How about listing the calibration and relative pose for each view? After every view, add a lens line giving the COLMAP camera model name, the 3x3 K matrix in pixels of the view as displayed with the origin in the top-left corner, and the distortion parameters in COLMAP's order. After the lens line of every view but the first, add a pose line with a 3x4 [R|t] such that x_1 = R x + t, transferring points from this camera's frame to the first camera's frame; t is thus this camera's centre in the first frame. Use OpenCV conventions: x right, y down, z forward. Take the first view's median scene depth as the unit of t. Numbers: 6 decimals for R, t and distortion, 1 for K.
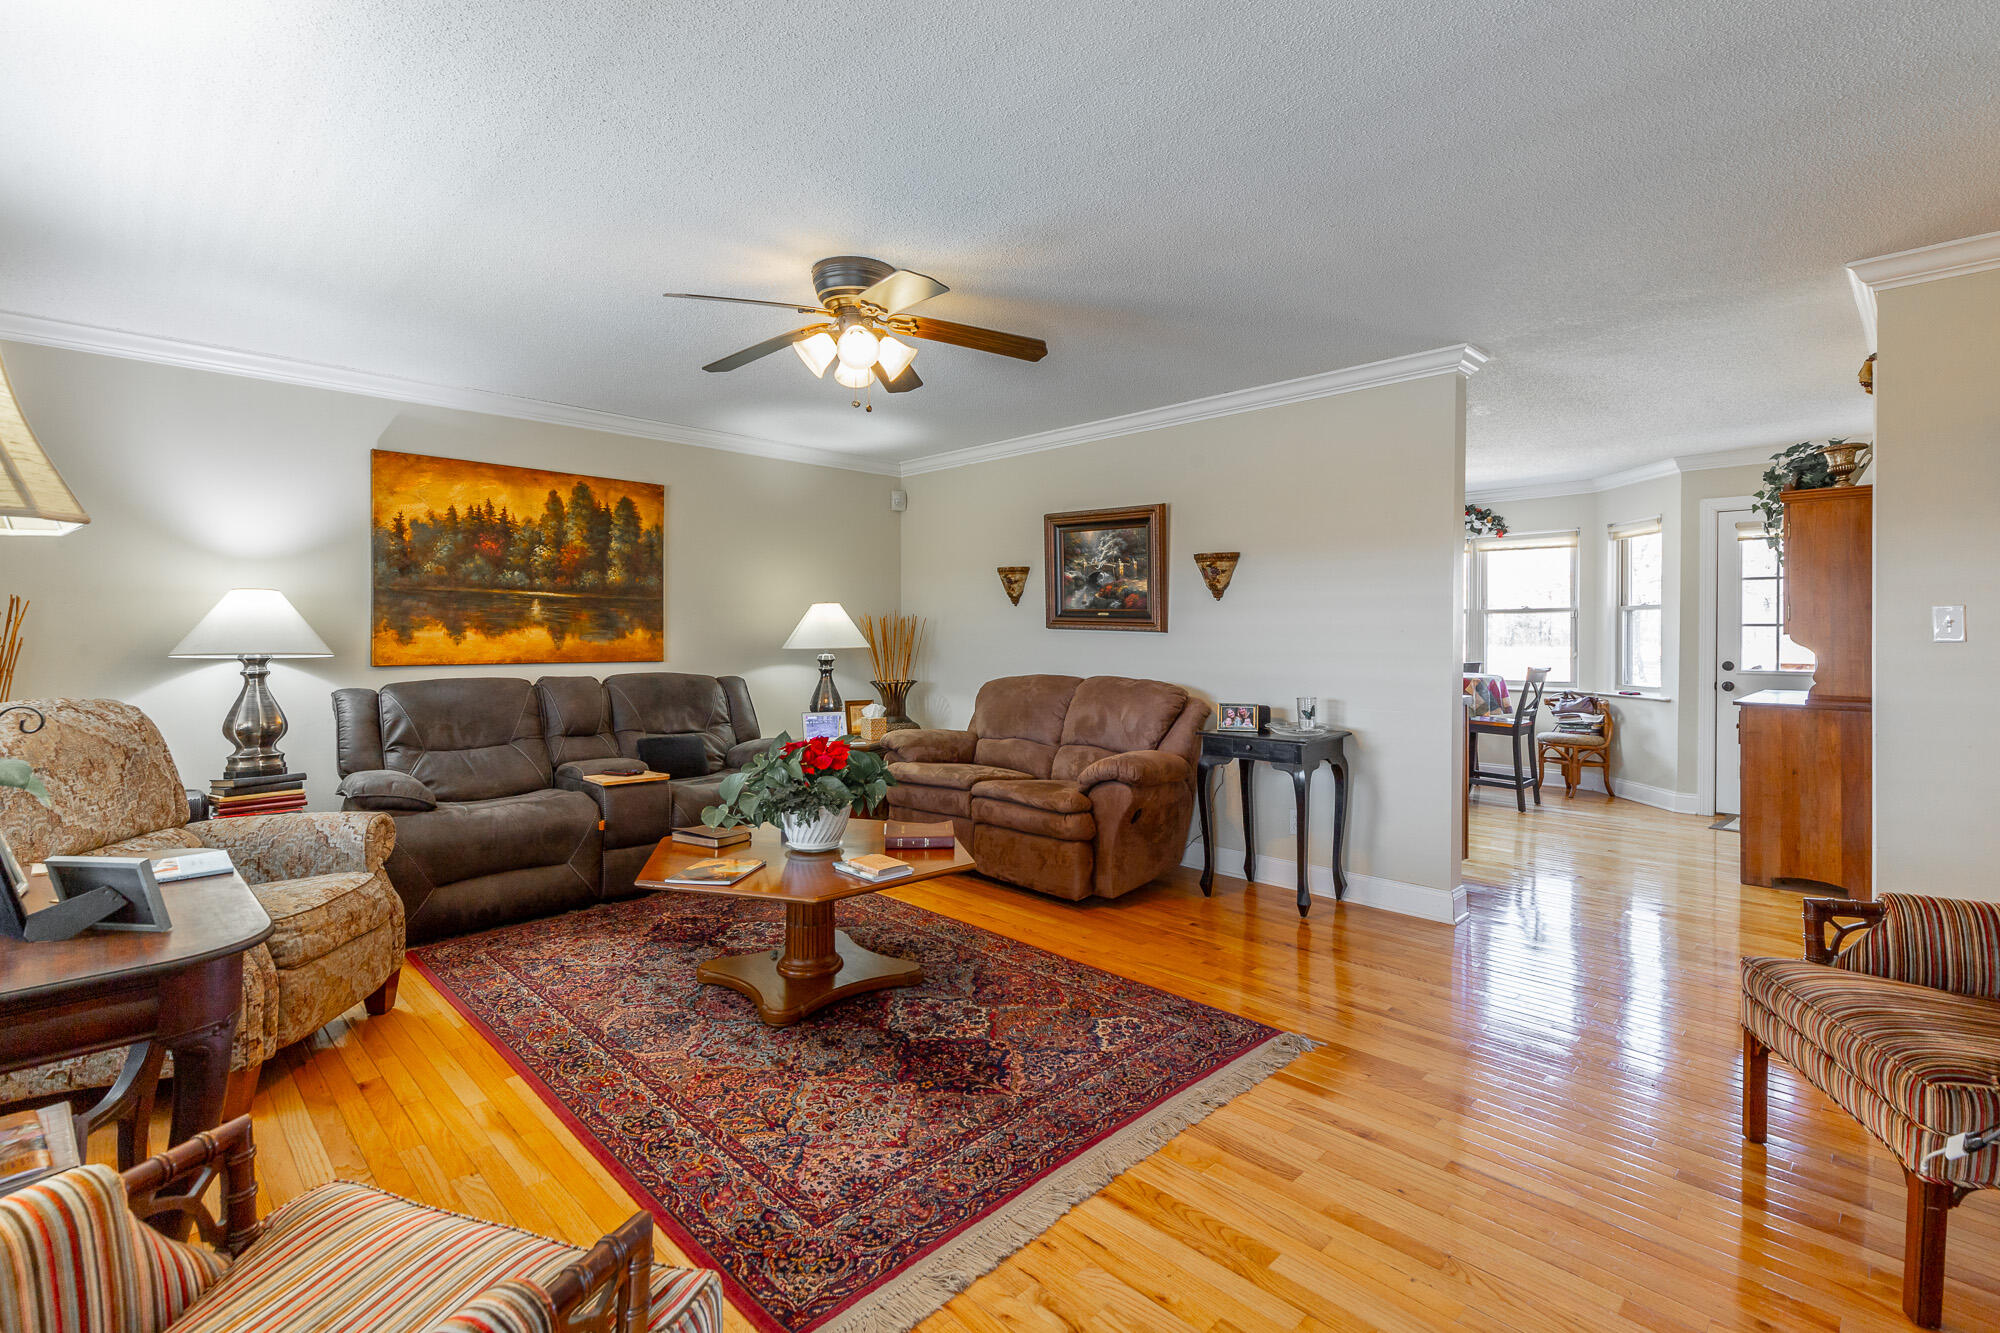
lens RADIAL K [[914.5, 0, 1006.4], [0, 914.5, 660.6], [0, 0, 1]] dist [0.004607, 0.000068]
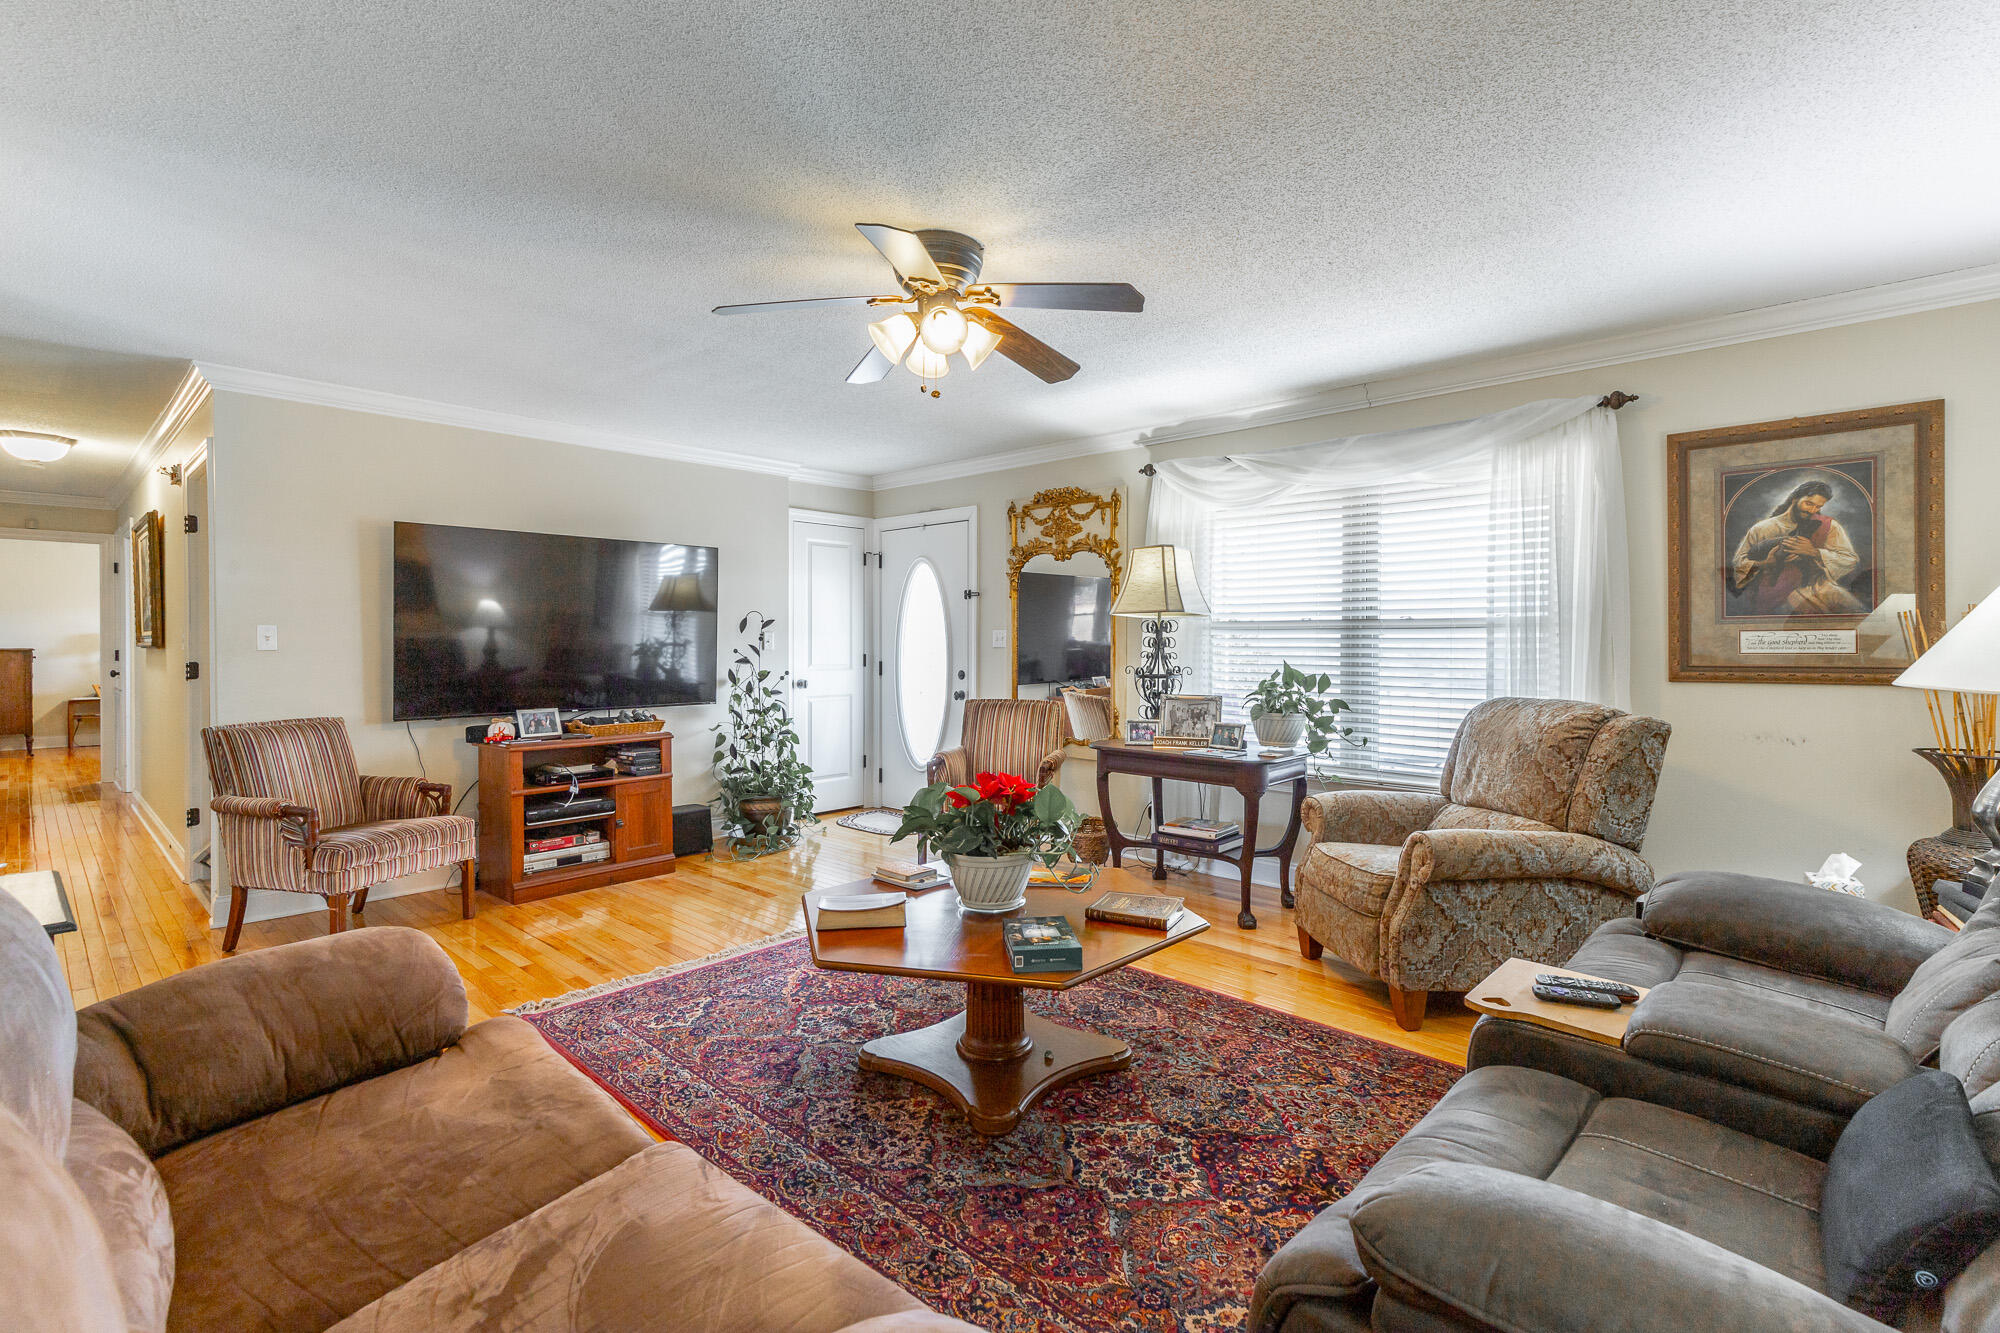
lens RADIAL K [[914.5, 0, 1005.5], [0, 914.5, 659.0], [0, 0, 1]] dist [0.004607, 0.000068]
pose [[-0.999284, -0.002207, -0.037770, -0.210539], [-0.004017, 0.998844, 0.047891, -0.063680], [0.037620, 0.048008, -0.998138, 1.993600]]
